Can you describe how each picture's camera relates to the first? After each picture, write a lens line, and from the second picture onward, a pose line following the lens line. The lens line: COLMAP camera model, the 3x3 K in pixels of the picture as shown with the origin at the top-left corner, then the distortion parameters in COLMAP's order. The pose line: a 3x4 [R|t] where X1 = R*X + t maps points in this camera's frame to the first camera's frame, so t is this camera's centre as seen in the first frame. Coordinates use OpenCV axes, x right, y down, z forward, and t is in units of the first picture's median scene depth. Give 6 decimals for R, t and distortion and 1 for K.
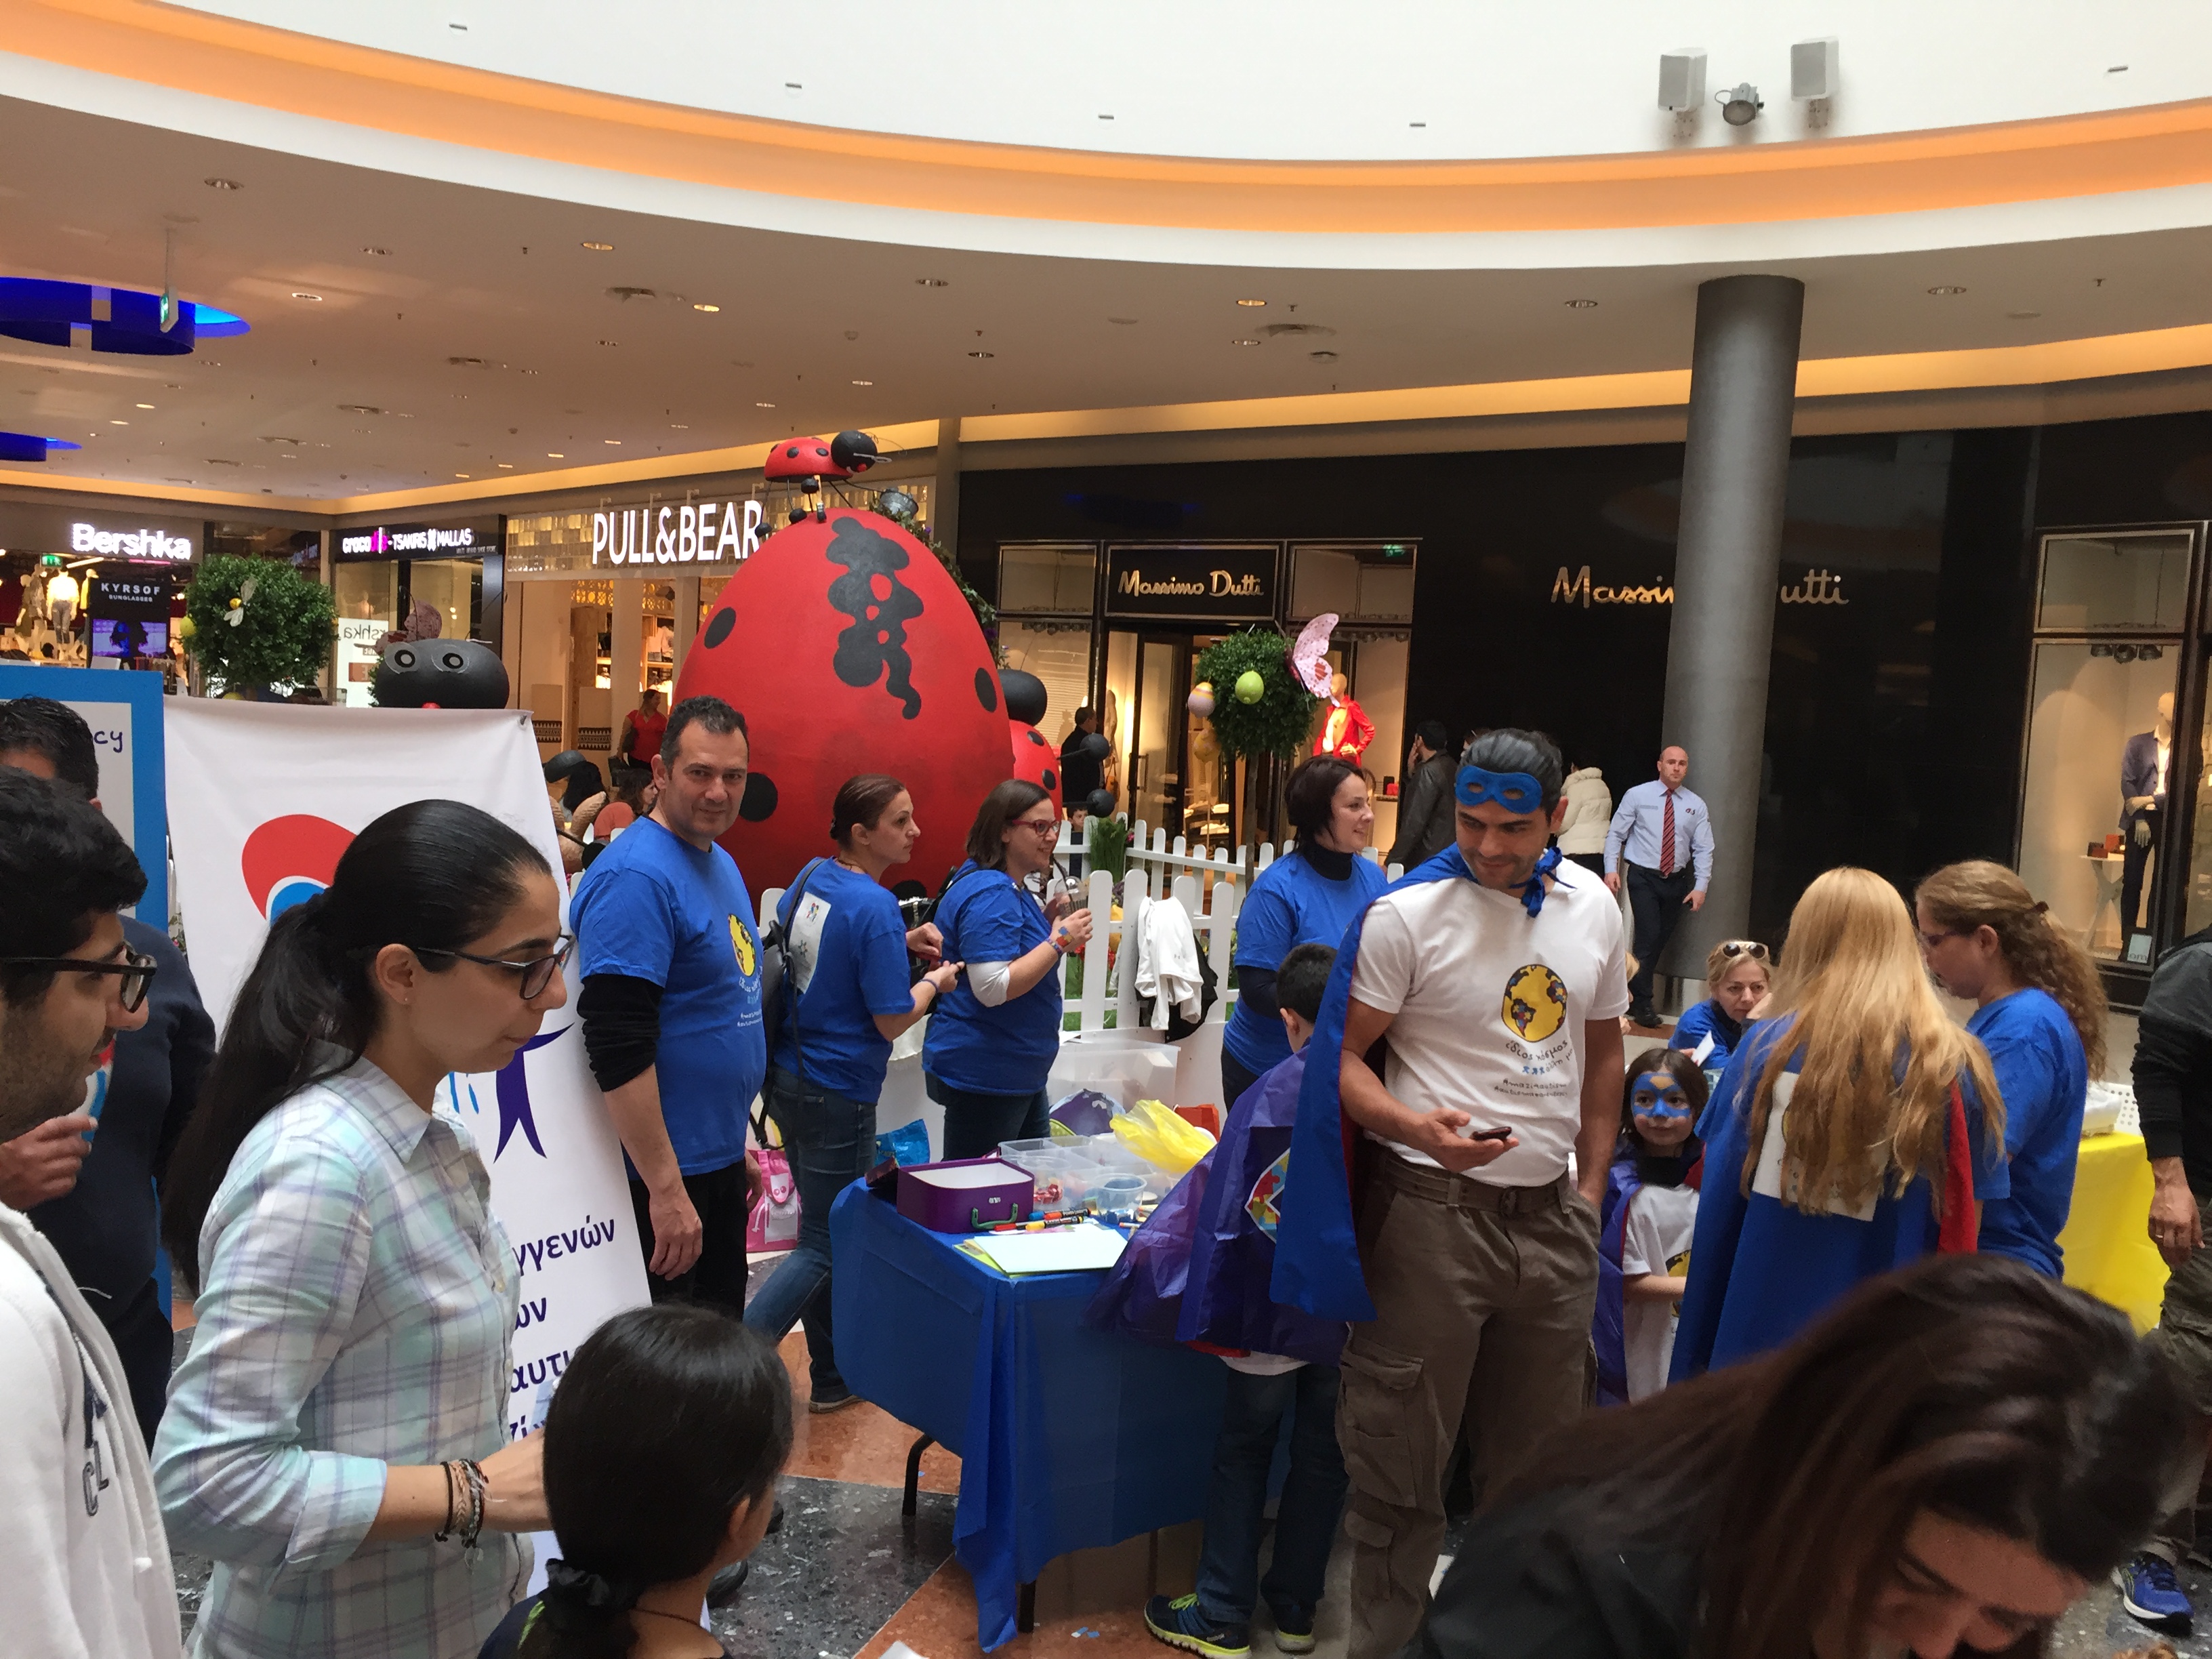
lens RADIAL K [[1901.5, 0, 1117.3], [0, 1901.5, 838.7], [0, 0, 1]] dist [0.091938, -0.128134]
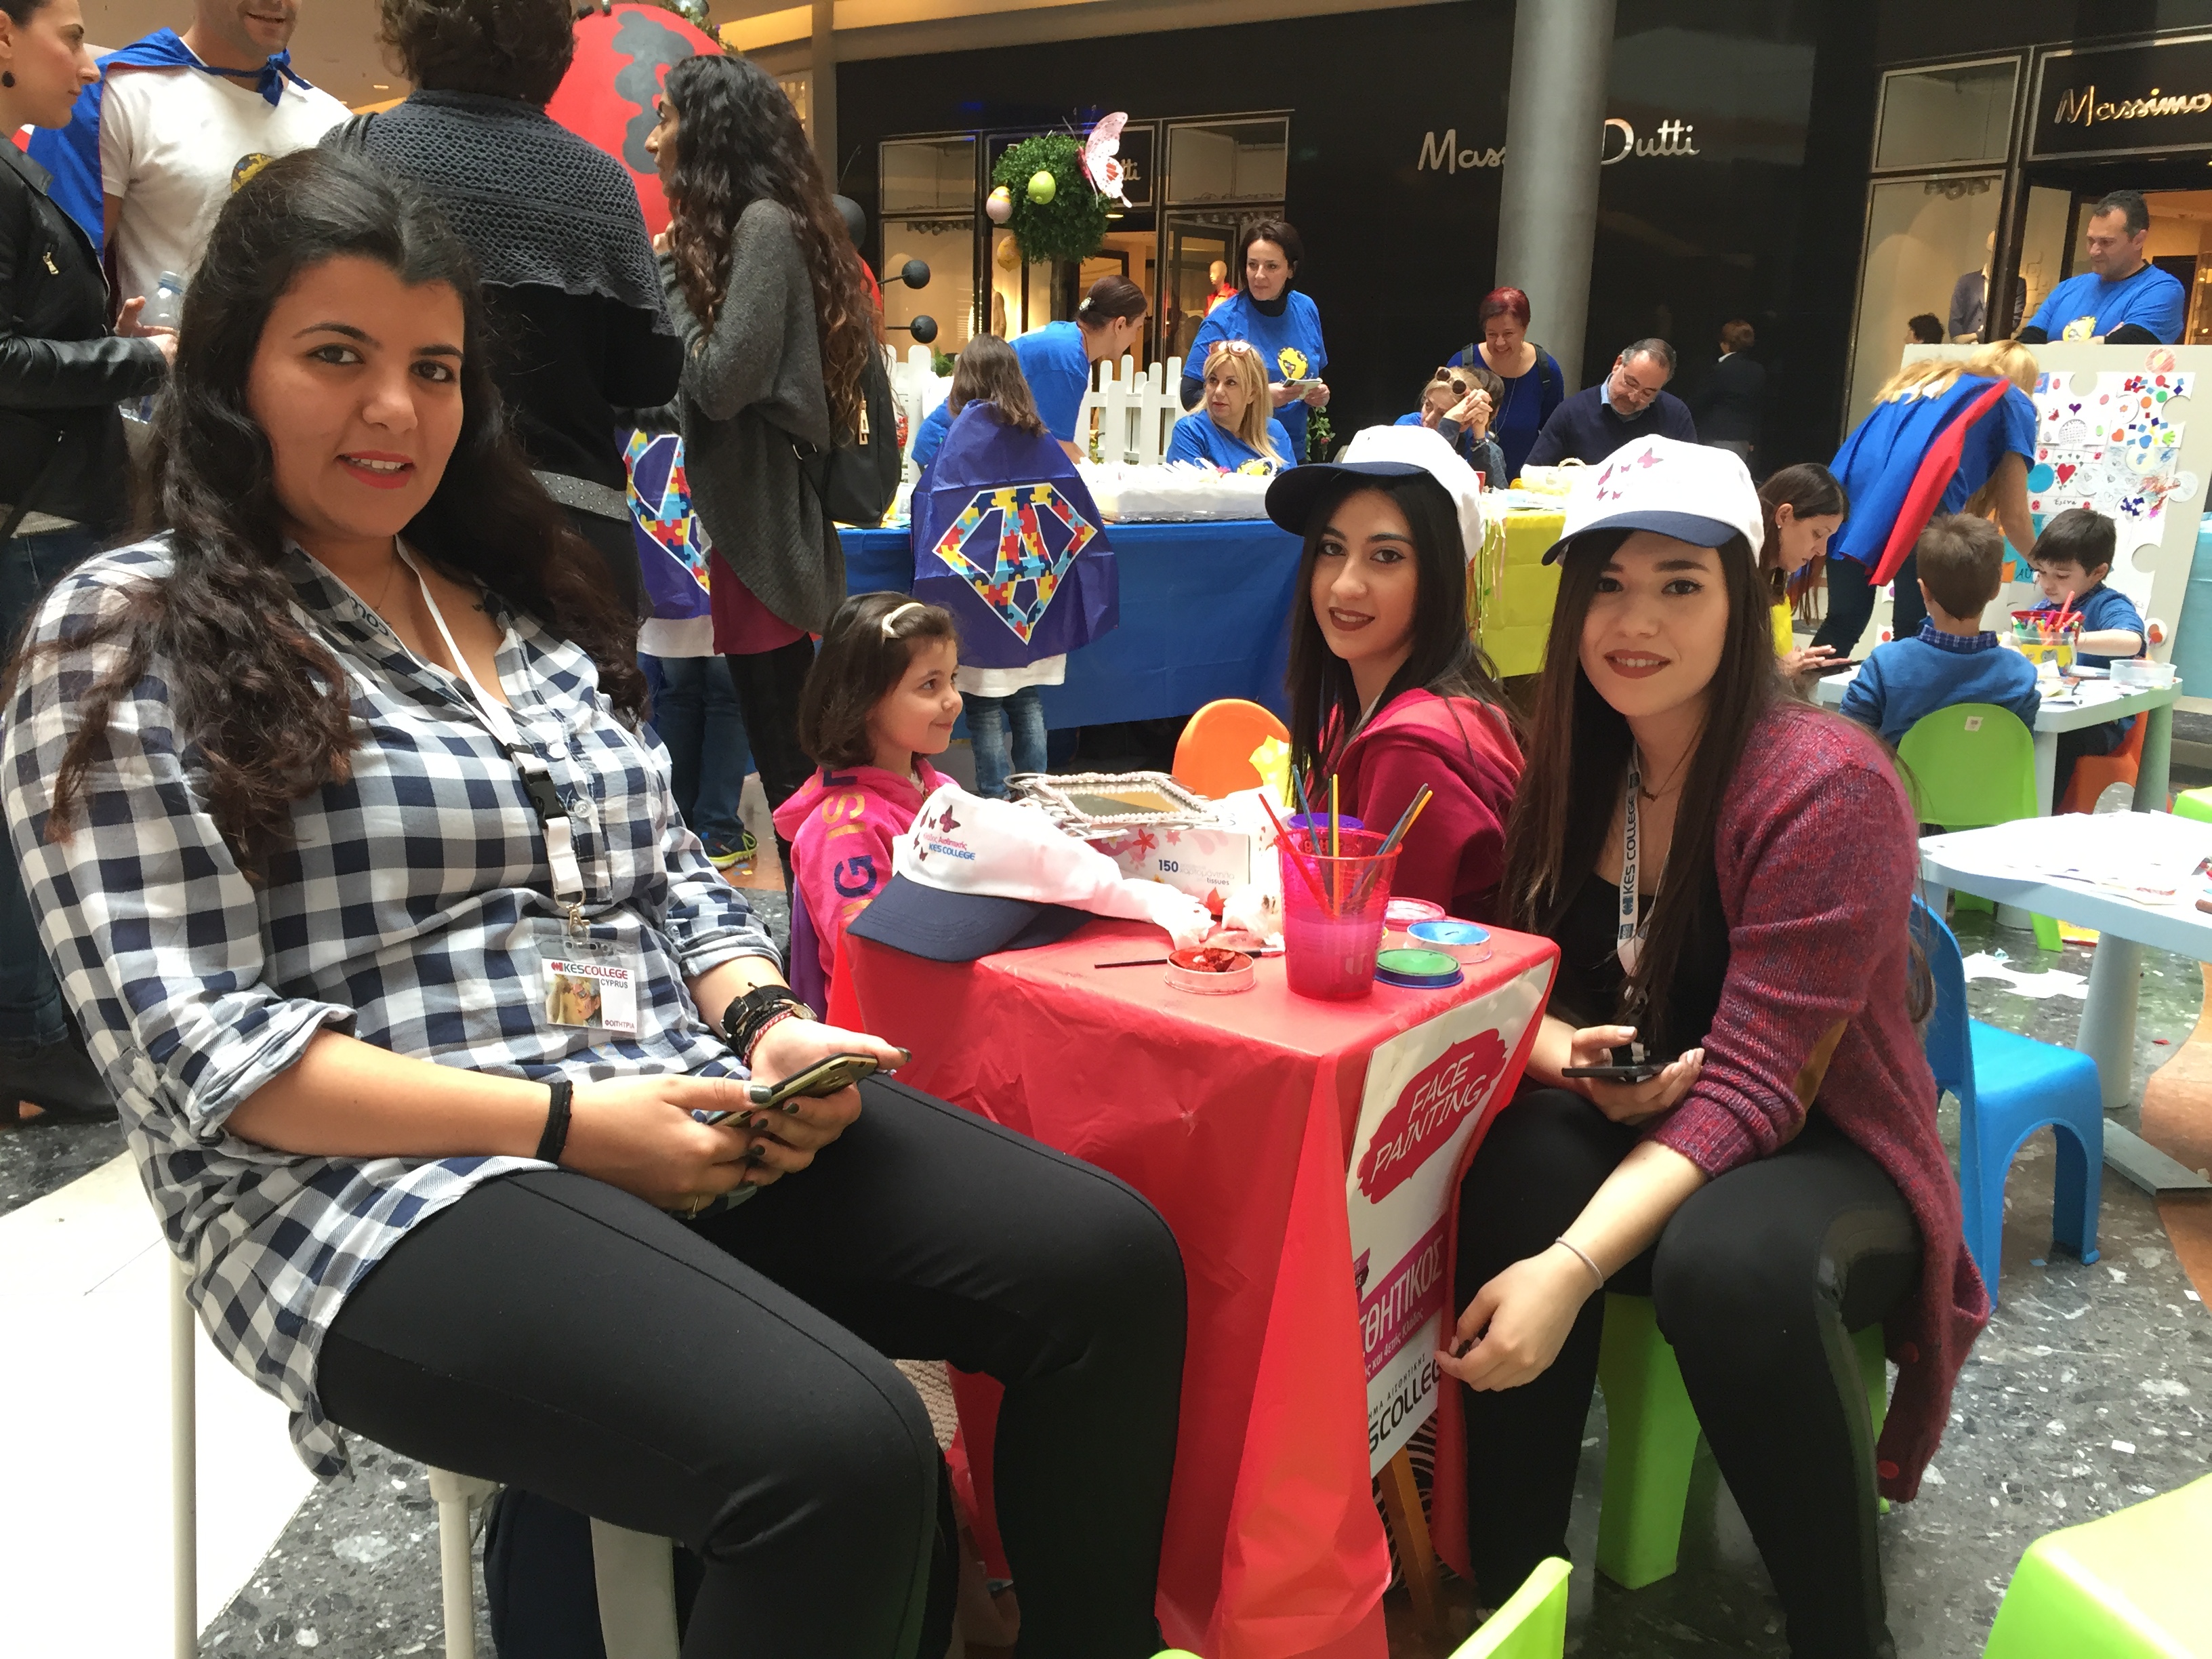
lens RADIAL K [[1901.5, 0, 1115.1], [0, 1901.5, 842.6], [0, 0, 1]] dist [0.091938, -0.128134]
pose [[0.999338, -0.033419, 0.014368, 0.043192], [0.030547, 0.985417, 0.167392, 0.052285], [-0.019753, -0.166842, 0.985786, -0.051198]]
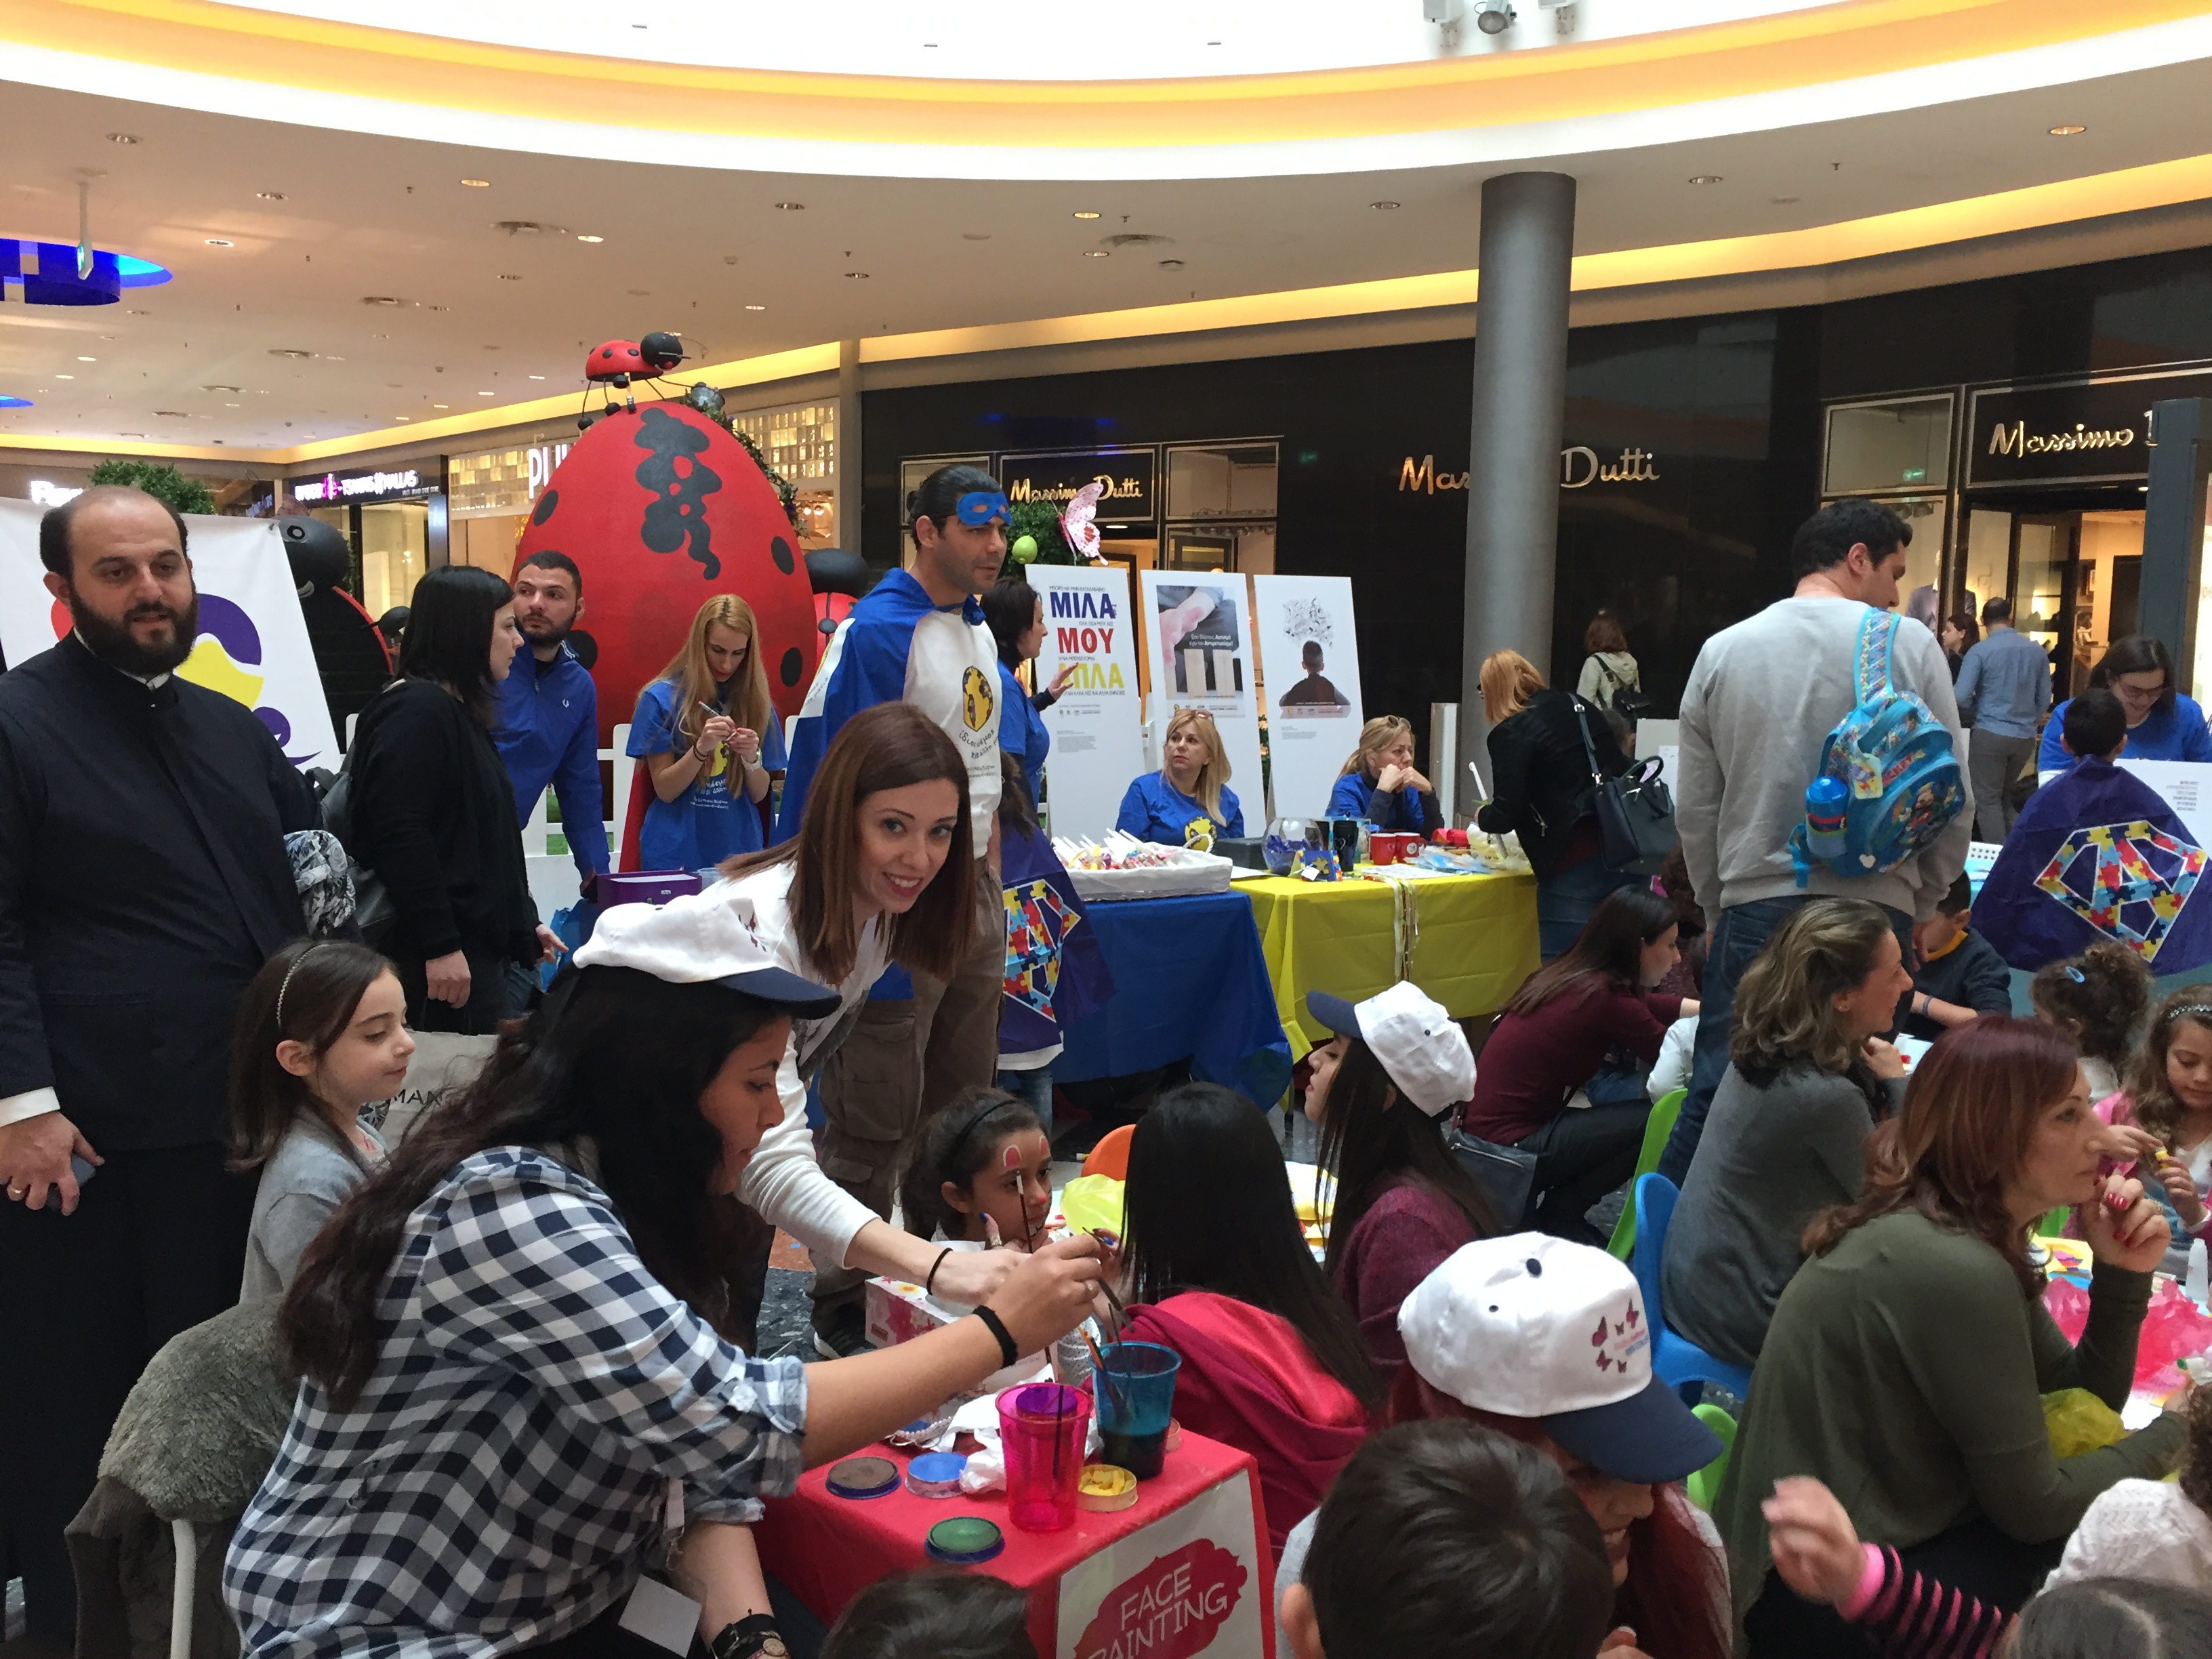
lens RADIAL K [[1901.5, 0, 1112.1], [0, 1901.5, 834.8], [0, 0, 1]] dist [0.091938, -0.128134]
pose [[0.999311, -0.037097, 0.000718, 0.060100], [0.037055, 0.998796, 0.032145, 0.029749], [-0.001910, -0.032096, 0.999483, -0.078522]]
